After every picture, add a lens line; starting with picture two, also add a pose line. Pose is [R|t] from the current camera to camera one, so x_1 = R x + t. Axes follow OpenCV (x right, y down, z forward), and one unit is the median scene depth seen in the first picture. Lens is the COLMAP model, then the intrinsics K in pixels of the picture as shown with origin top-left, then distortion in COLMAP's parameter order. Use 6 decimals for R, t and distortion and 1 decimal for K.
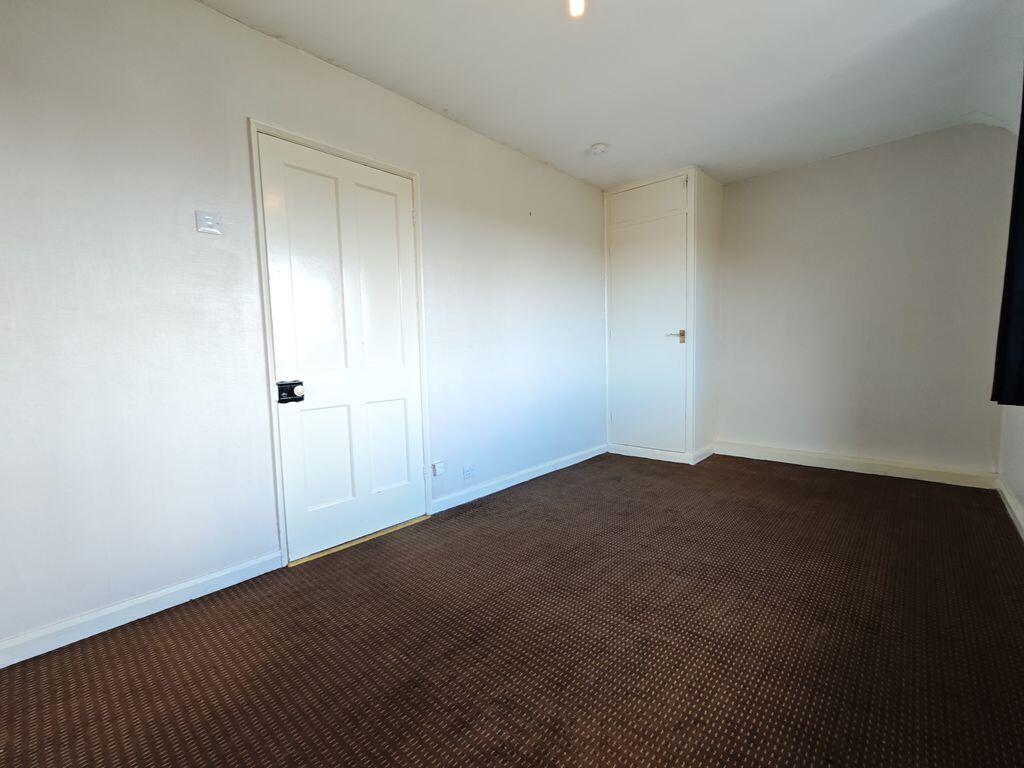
lens RADIAL K [[450.2, 0, 507.7], [0, 450.2, 388.4], [0, 0, 1]] dist [0.001509, -0.000861]
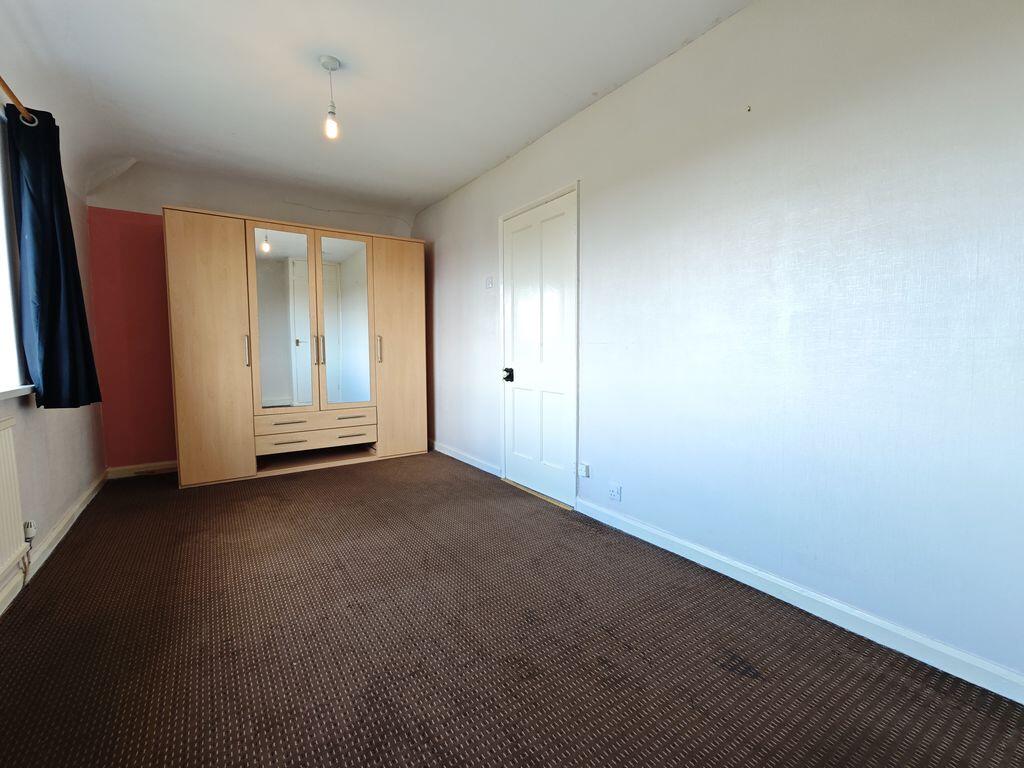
lens RADIAL K [[450.2, 0, 507.8], [0, 450.2, 385.7], [0, 0, 1]] dist [0.001509, -0.000861]
pose [[-0.245971, 0.094695, -0.964640, 0.867233], [-0.077016, 0.990160, 0.116838, -0.113589], [0.966213, 0.103032, -0.236258, 1.112094]]
